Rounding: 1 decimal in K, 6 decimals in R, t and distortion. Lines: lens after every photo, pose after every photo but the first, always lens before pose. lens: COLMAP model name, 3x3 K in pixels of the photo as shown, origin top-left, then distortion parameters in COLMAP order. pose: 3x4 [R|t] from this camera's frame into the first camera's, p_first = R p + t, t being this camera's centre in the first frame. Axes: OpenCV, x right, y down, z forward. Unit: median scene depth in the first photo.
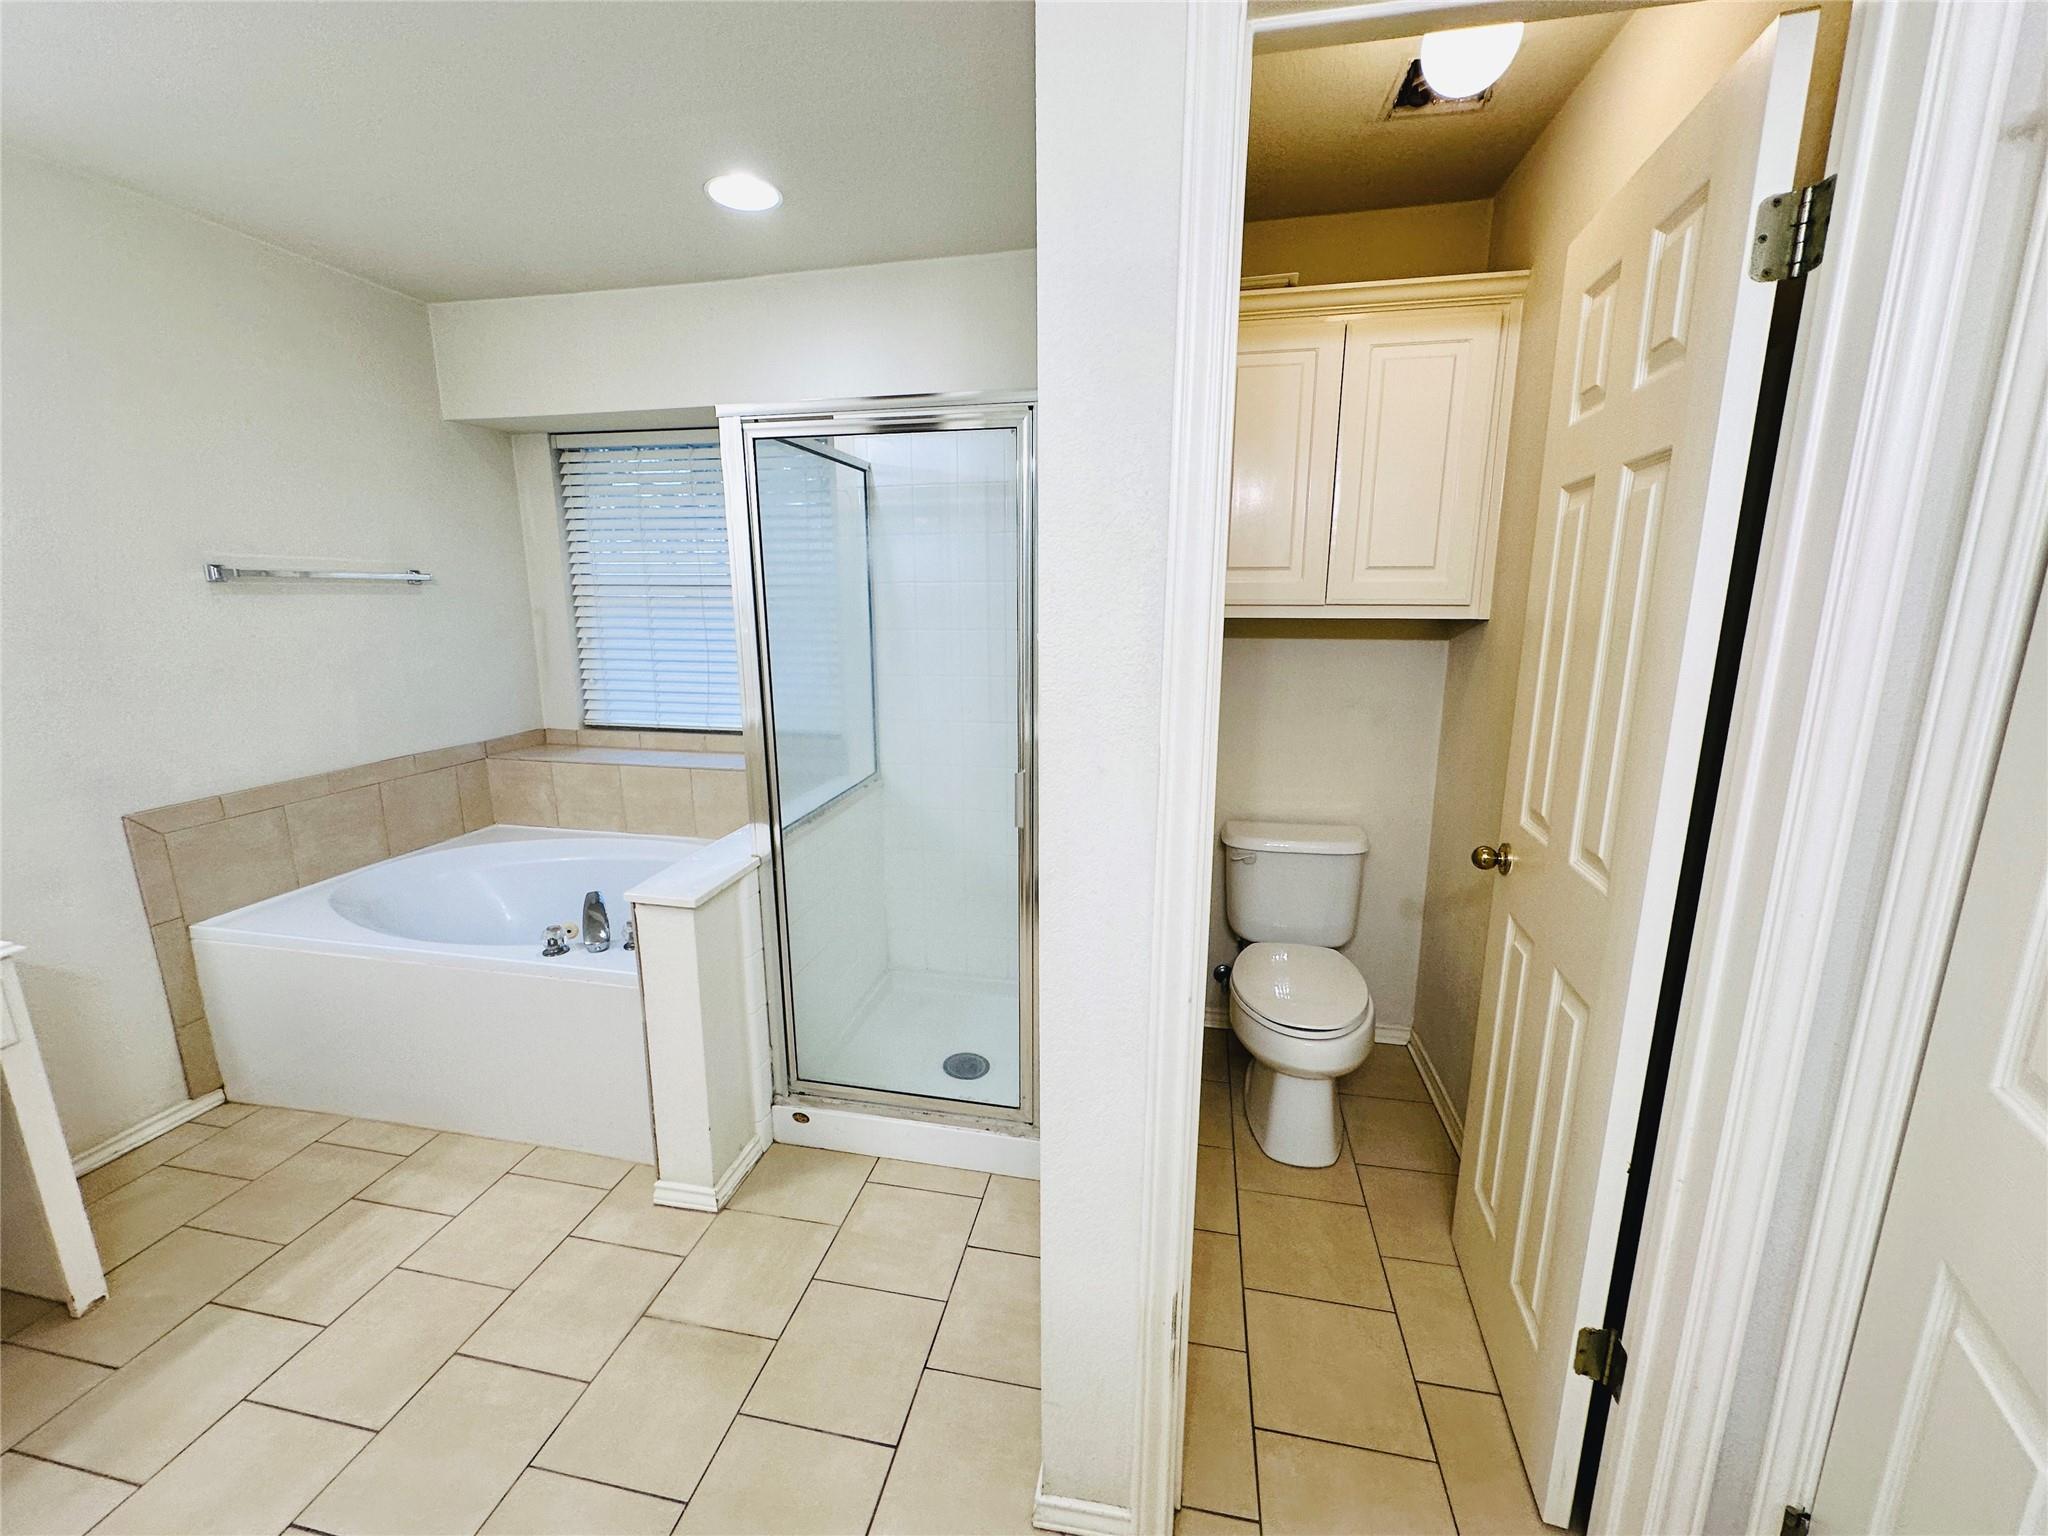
lens RADIAL K [[813.1, 0, 1021.7], [0, 813.1, 766.7], [0, 0, 1]] dist [-0.003594, 0.000779]
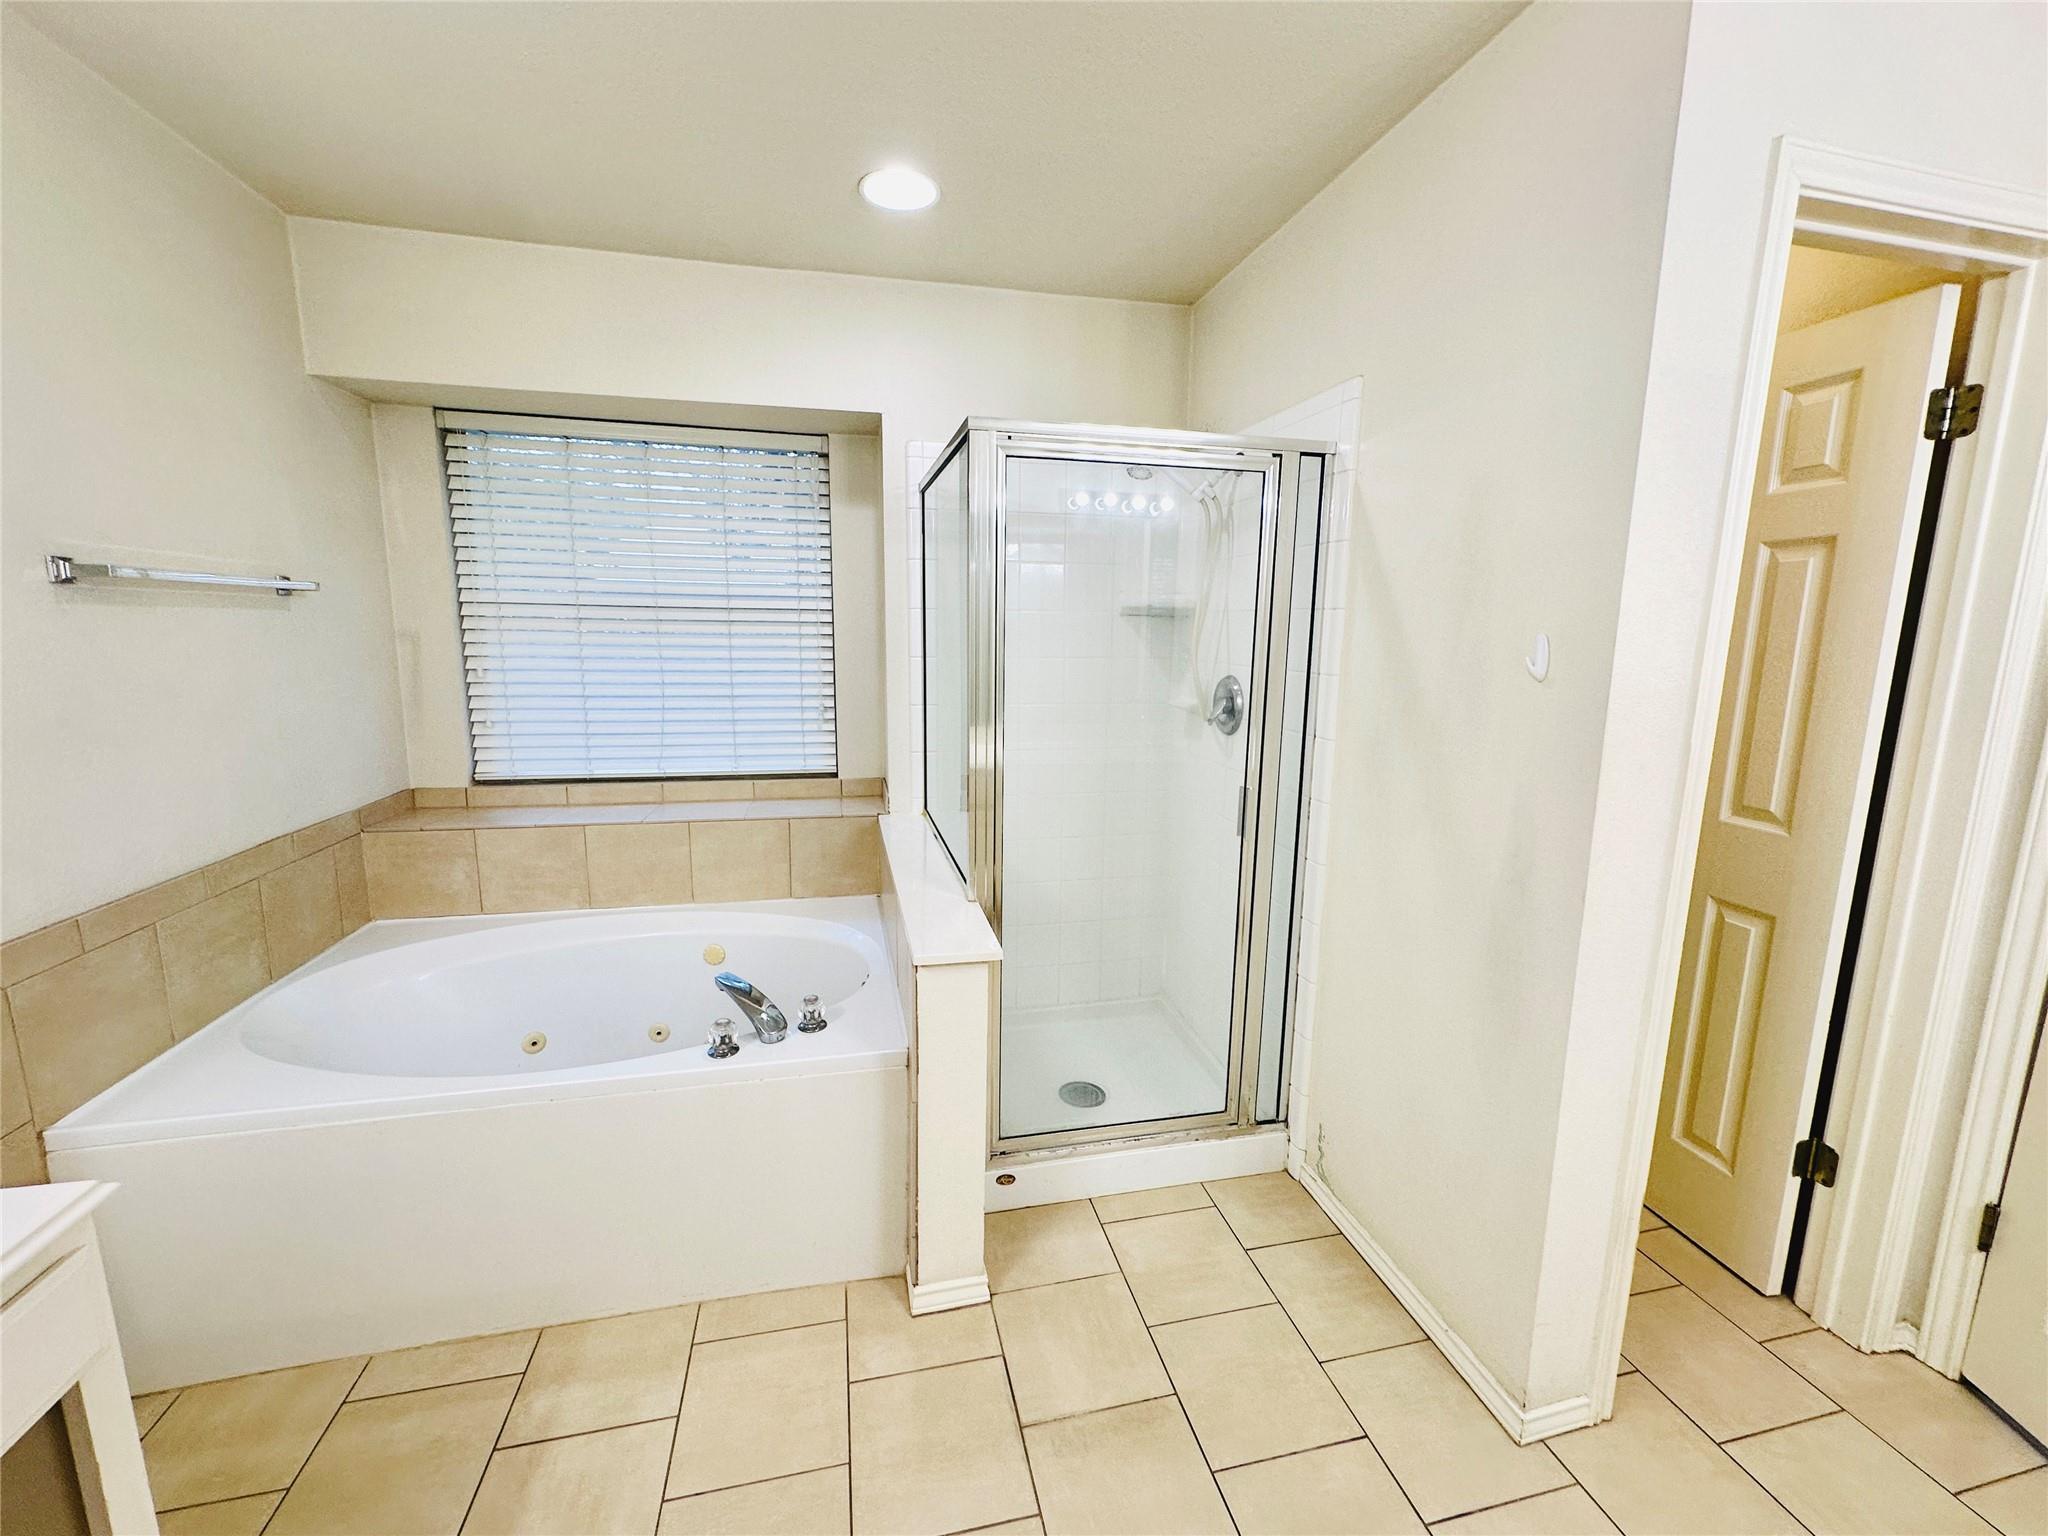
lens RADIAL K [[813.1, 0, 1021.7], [0, 813.1, 766.7], [0, 0, 1]] dist [-0.003594, 0.000779]
pose [[0.911900, -0.055317, 0.406668, -0.453350], [0.070466, 0.997264, -0.022358, -0.012321], [-0.404318, 0.049045, 0.913302, 0.091228]]
